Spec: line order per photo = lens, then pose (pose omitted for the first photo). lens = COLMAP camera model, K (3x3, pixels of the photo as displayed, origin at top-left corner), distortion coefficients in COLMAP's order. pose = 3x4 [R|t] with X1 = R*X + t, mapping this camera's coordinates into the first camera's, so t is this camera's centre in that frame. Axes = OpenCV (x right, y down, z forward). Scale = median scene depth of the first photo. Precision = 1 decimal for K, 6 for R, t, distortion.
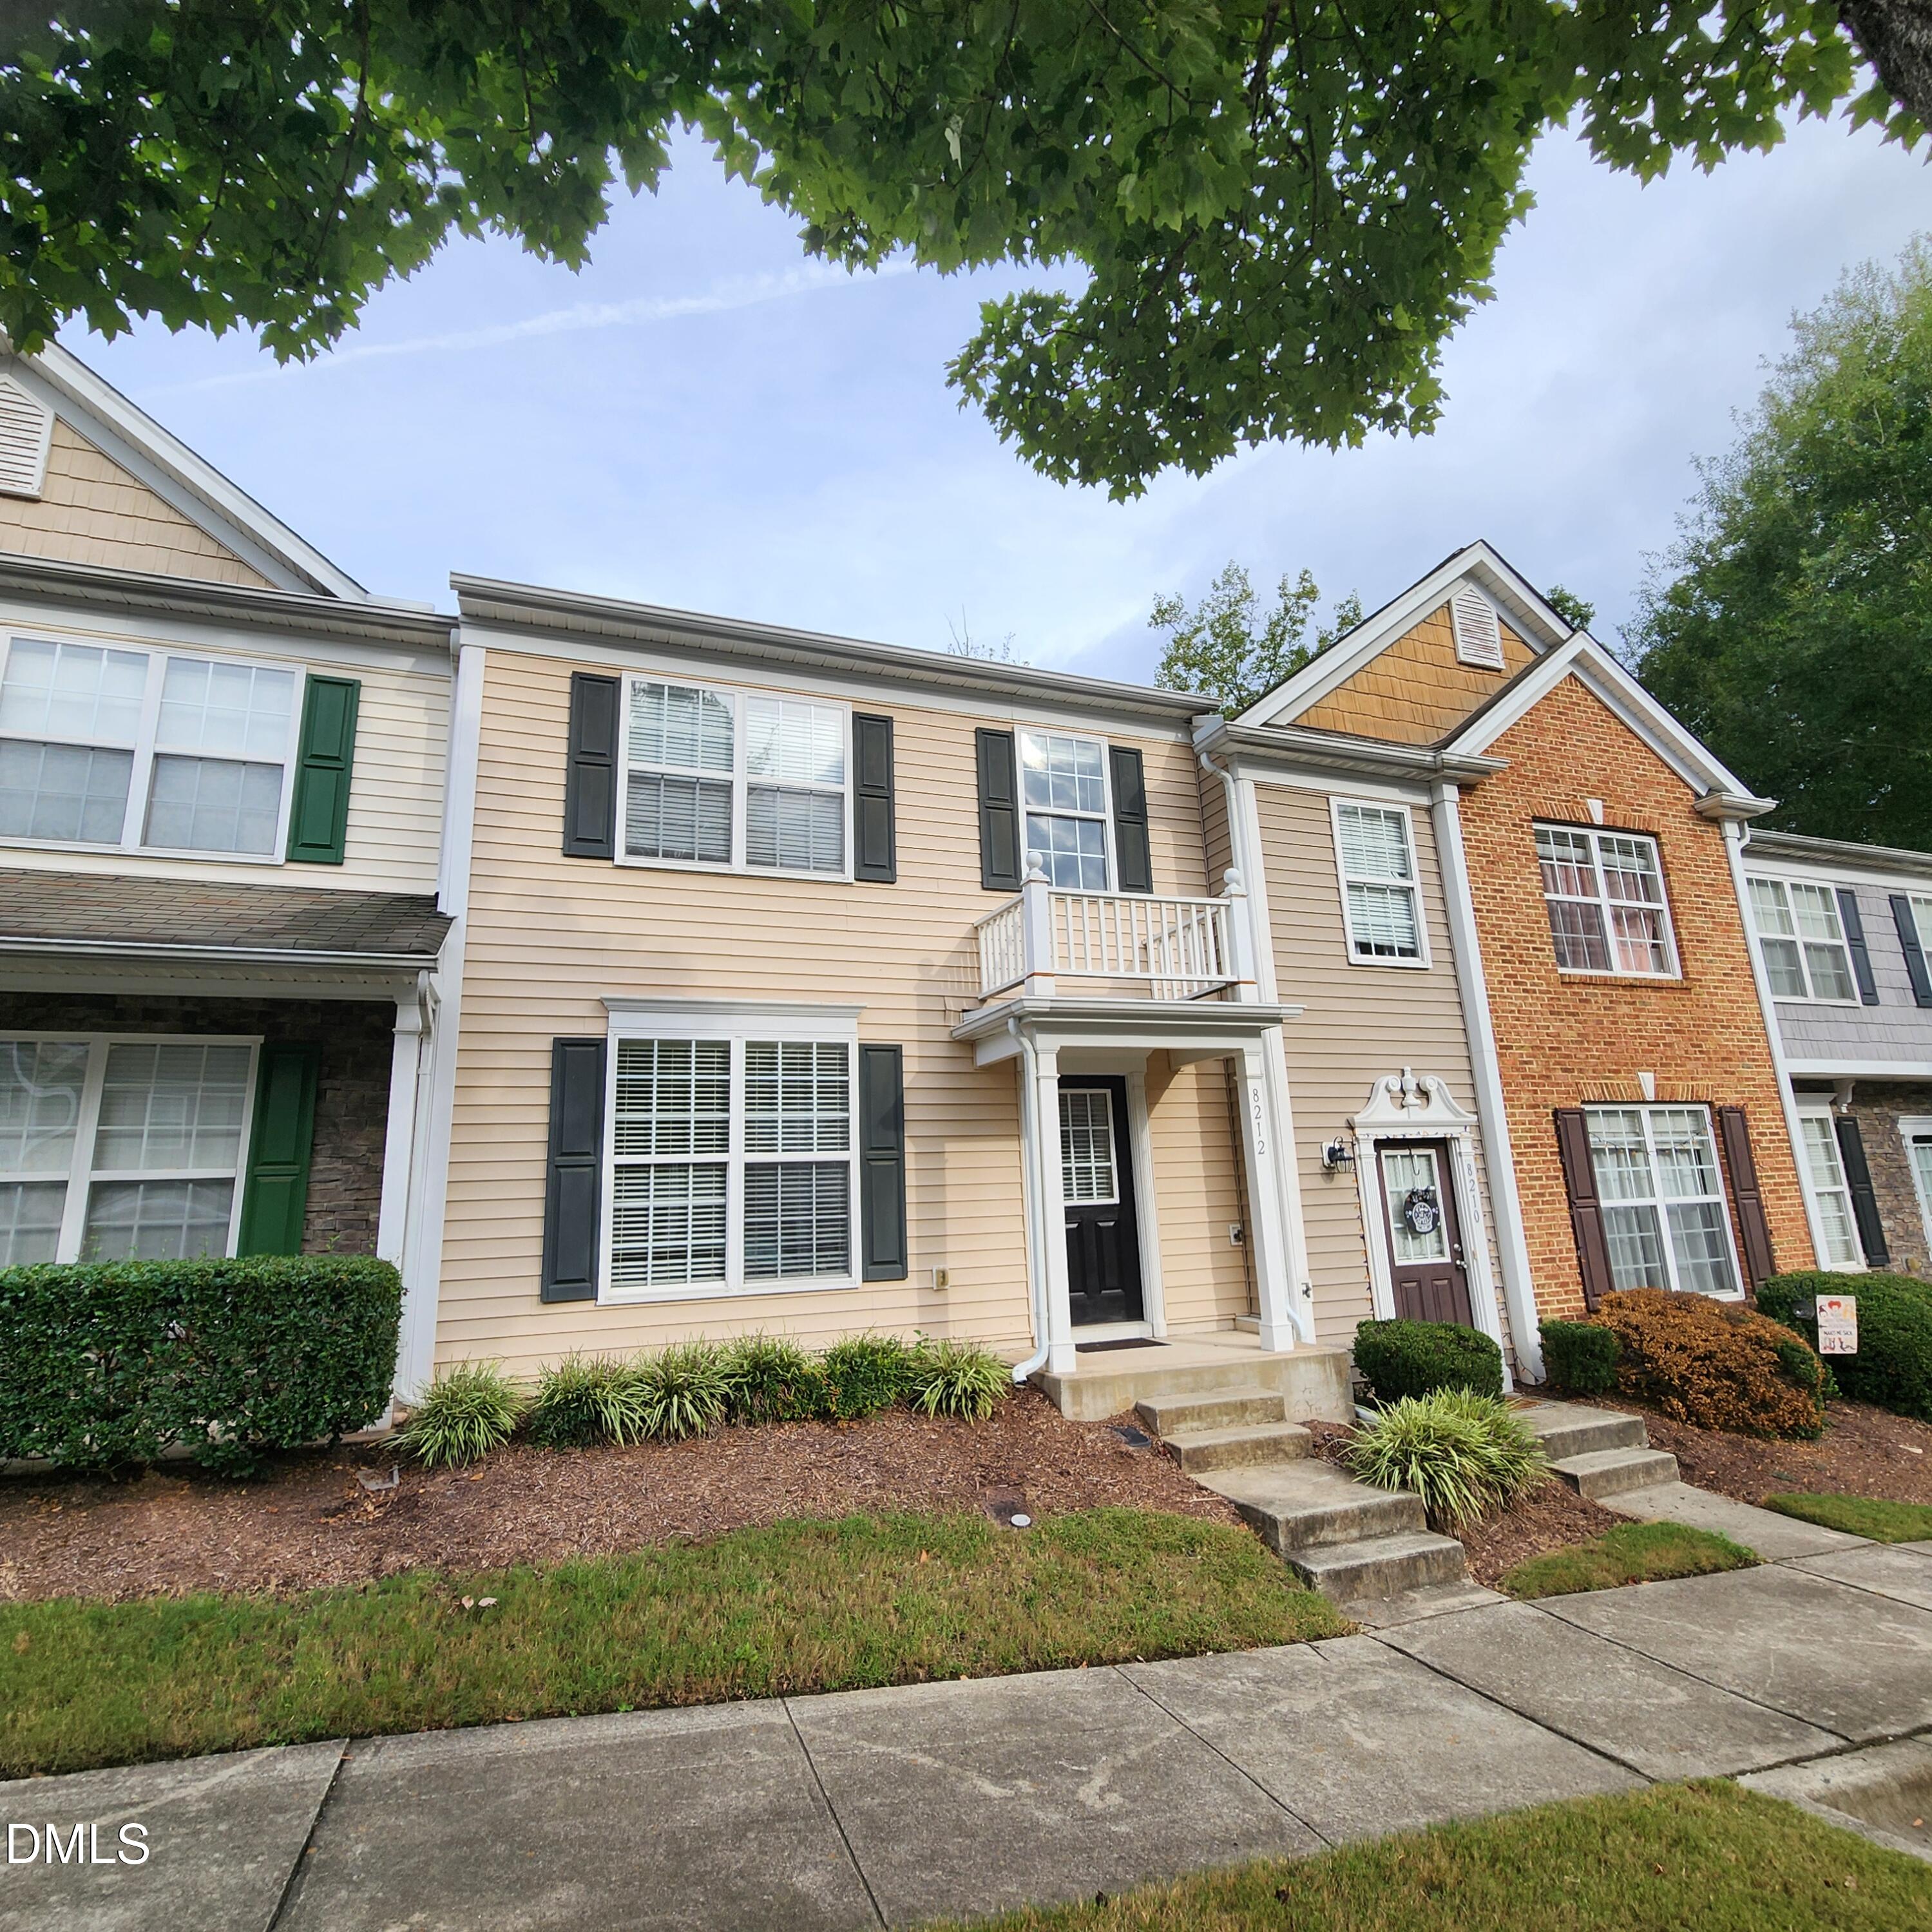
lens RADIAL K [[1038.7, 0, 954.1], [0, 1038.7, 944.6], [0, 0, 1]] dist [-0.002131, 0.000629]
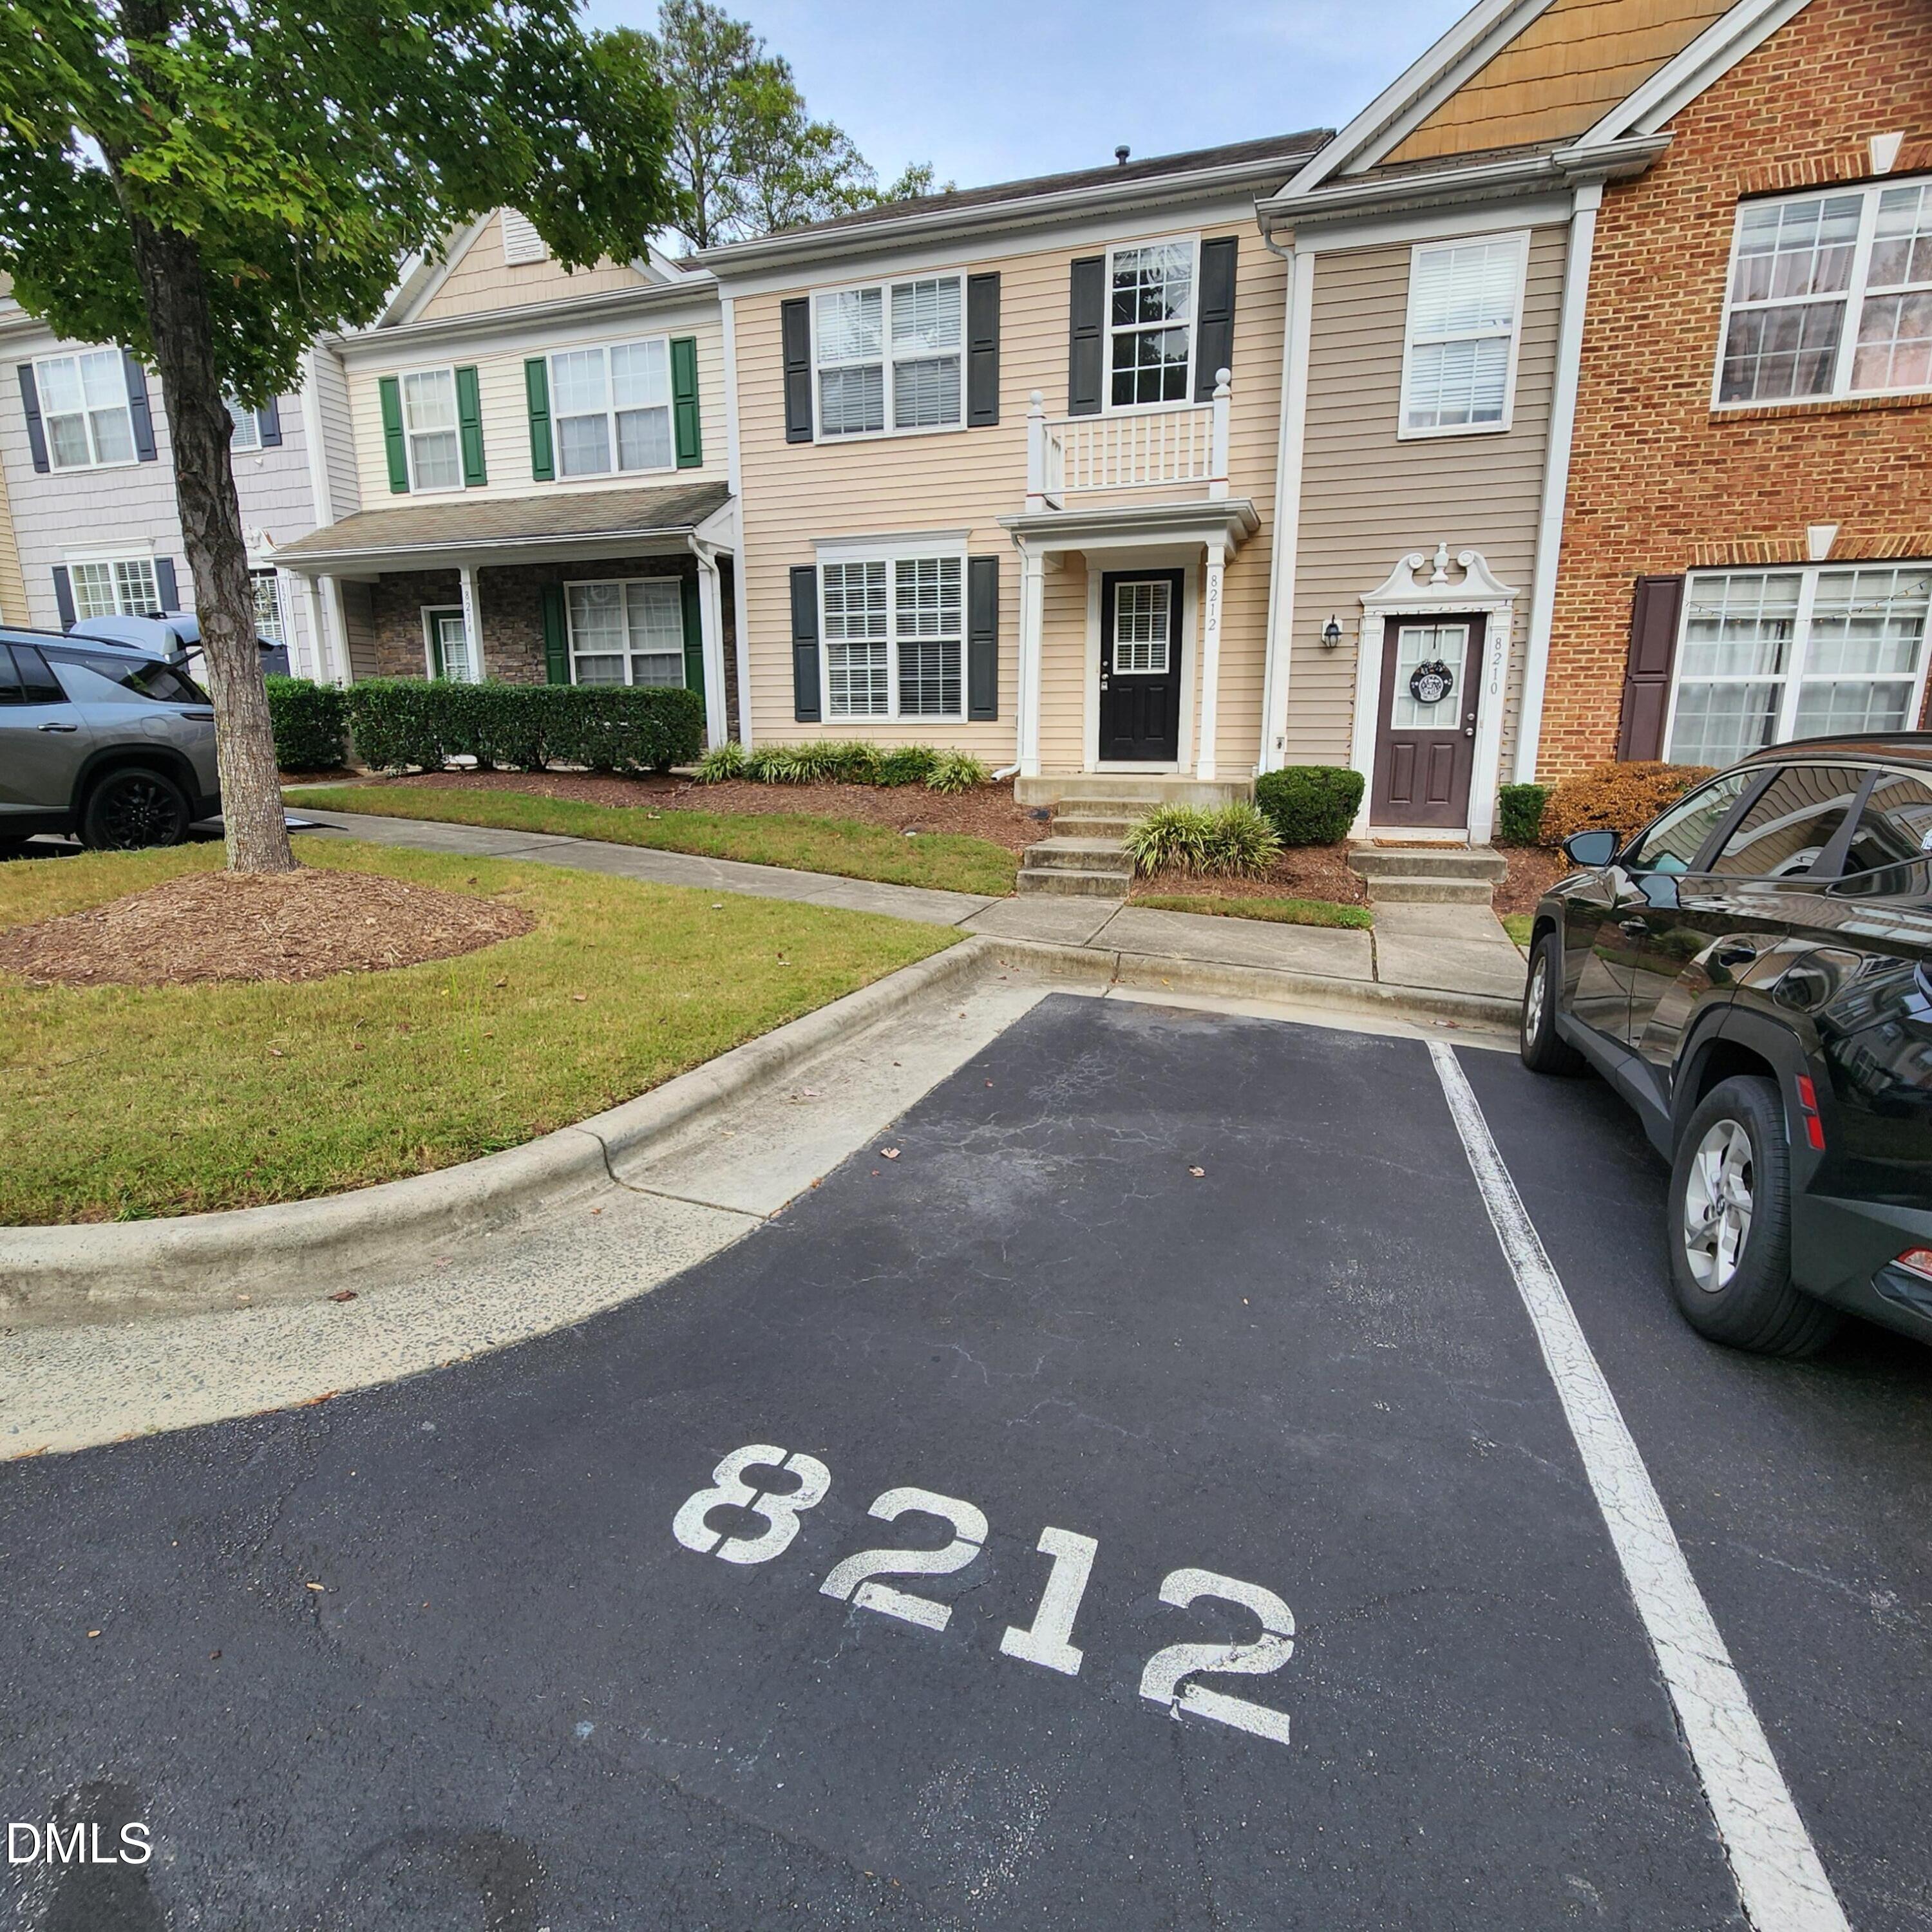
lens RADIAL K [[1038.7, 0, 954.1], [0, 1038.7, 944.6], [0, 0, 1]] dist [-0.002131, 0.000629]
pose [[0.770472, 0.162964, -0.616292, 0.787582], [0.126128, 0.908689, 0.397964, 0.008432], [0.624872, -0.384352, 0.679565, -0.168677]]
